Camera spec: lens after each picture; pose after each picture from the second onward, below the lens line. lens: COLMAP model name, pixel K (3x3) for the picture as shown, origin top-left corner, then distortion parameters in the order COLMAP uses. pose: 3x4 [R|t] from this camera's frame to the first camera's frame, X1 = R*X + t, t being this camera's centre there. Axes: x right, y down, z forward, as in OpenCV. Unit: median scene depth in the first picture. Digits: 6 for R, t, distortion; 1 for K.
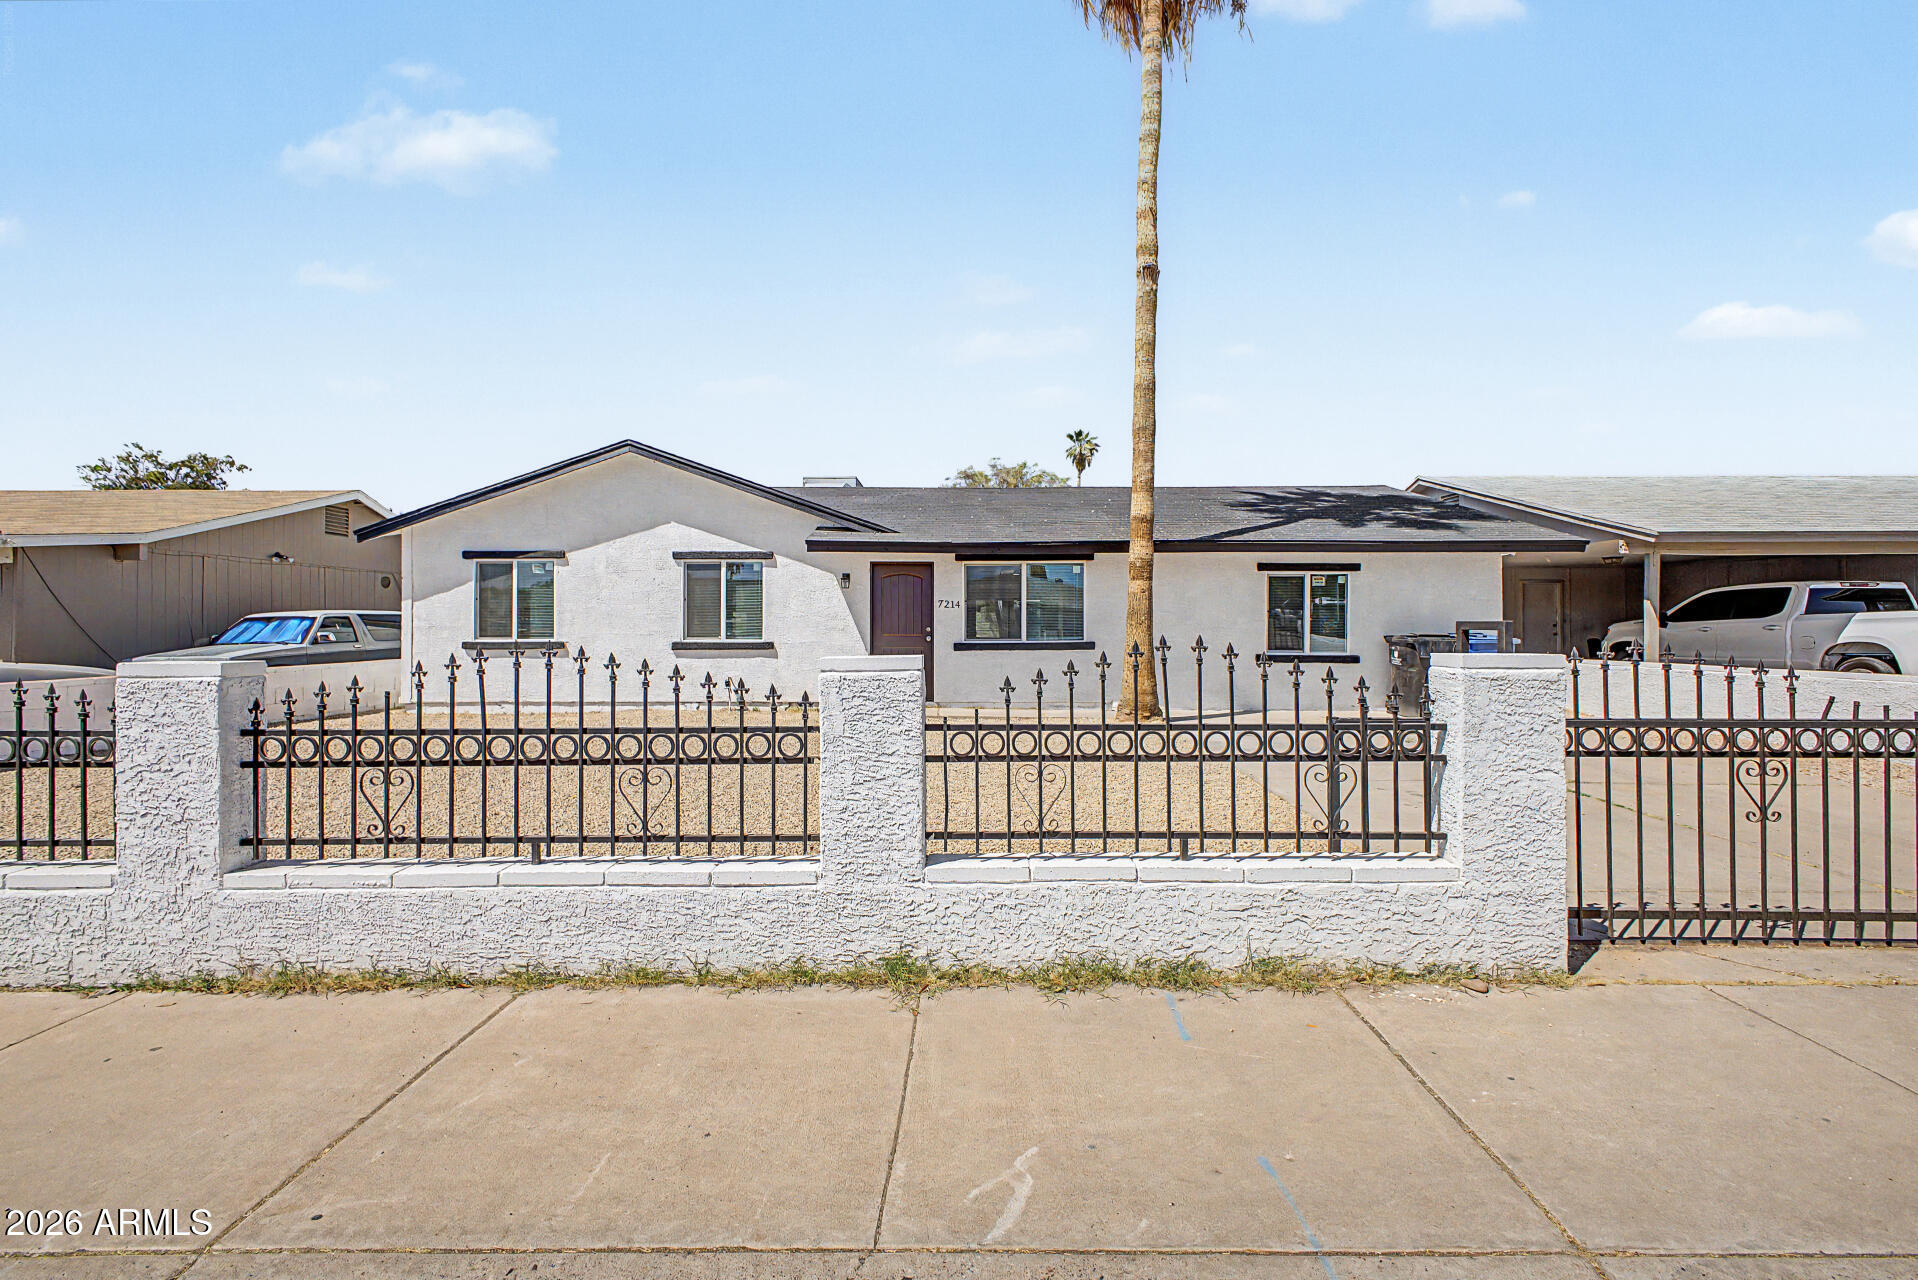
lens RADIAL K [[760.9, 0, 976.8], [0, 760.9, 627.7], [0, 0, 1]] dist [0.013173, -0.001783]
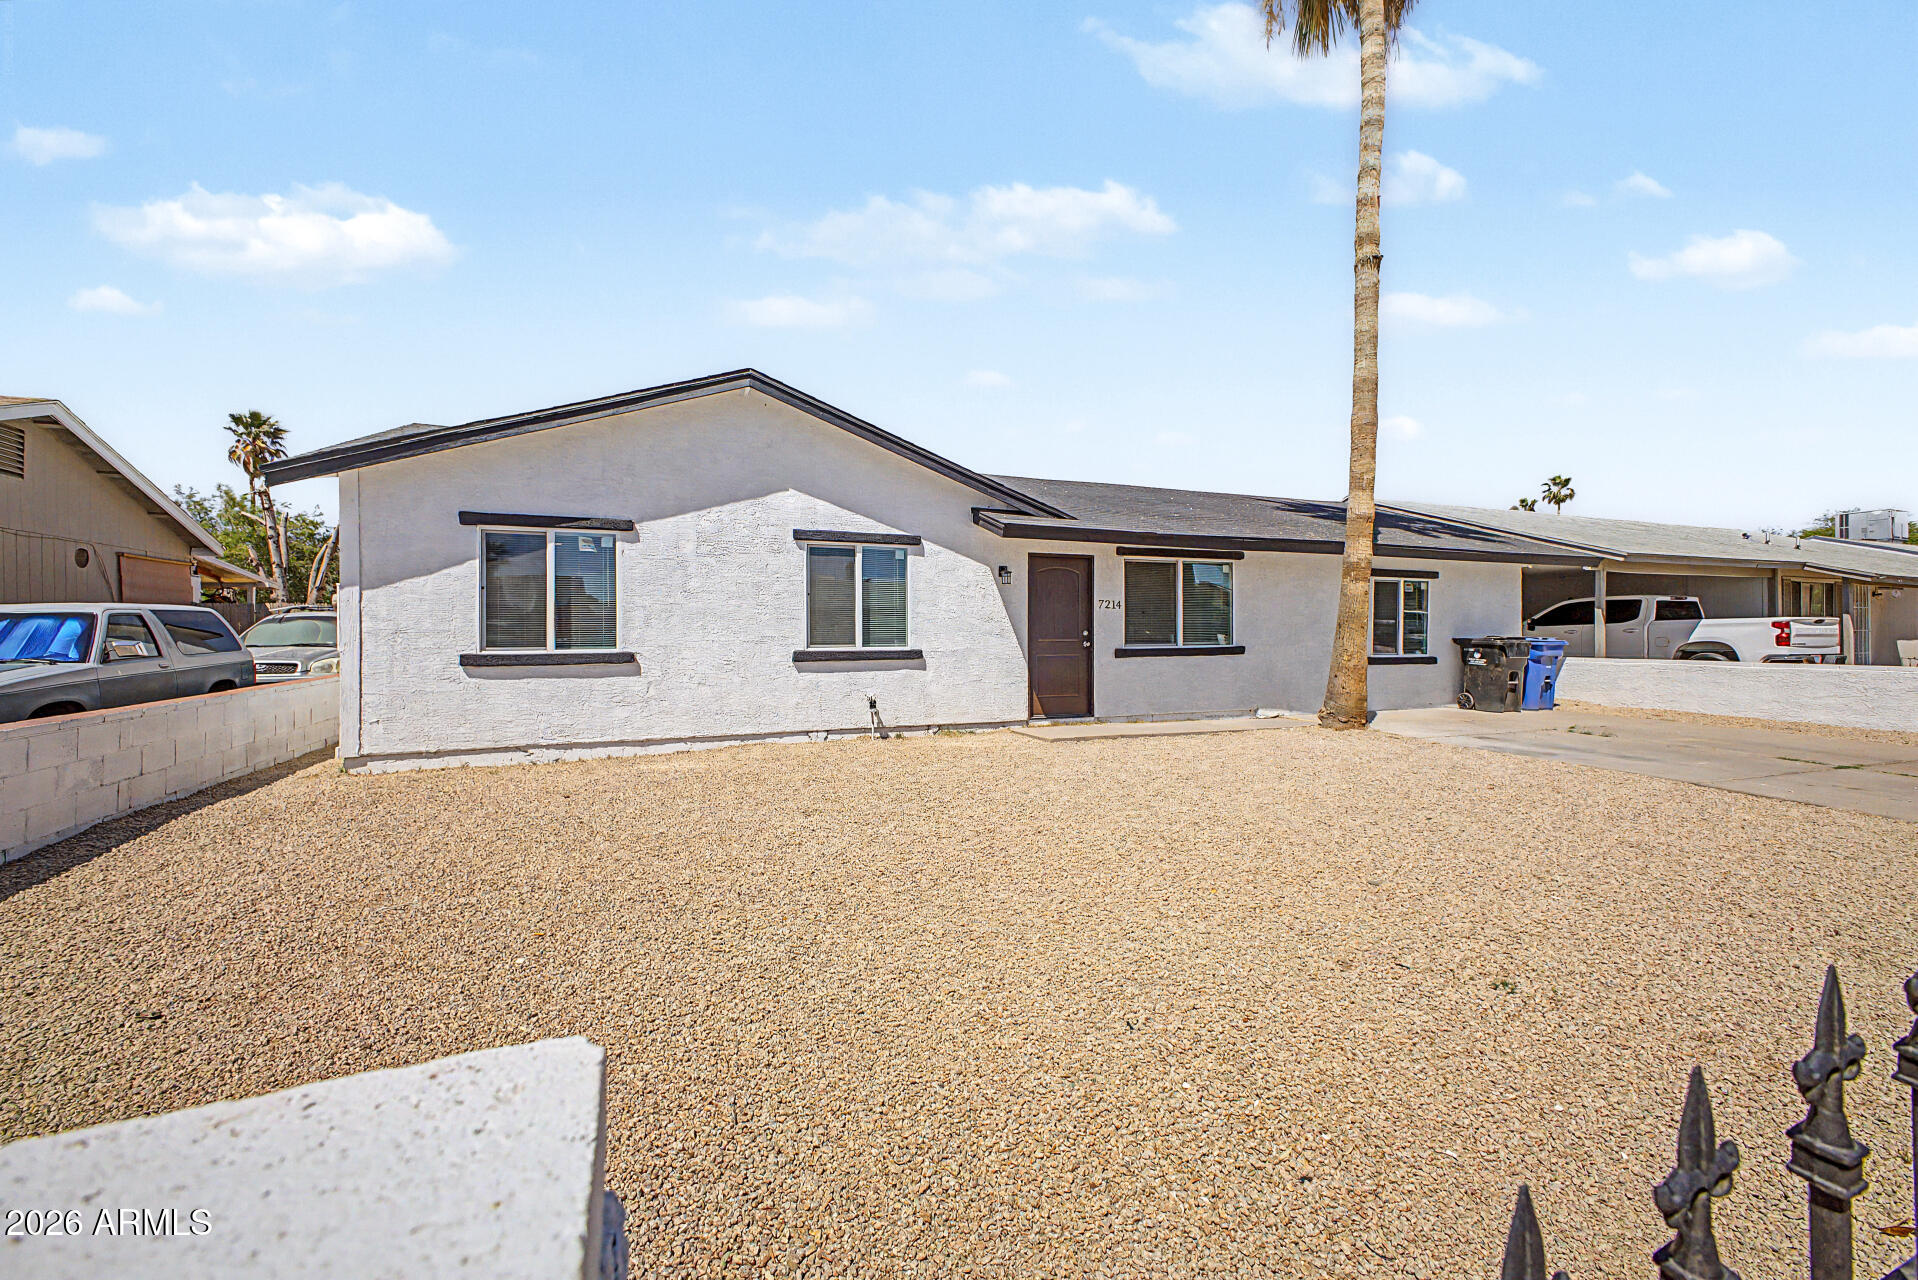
lens RADIAL K [[760.9, 0, 955.5], [0, 760.9, 634.4], [0, 0, 1]] dist [0.013173, -0.001783]
pose [[0.924318, -0.003041, 0.381610, -0.534774], [0.003445, 0.999994, -0.000376, 0.003076], [-0.381607, 0.001662, 0.924323, 0.256691]]
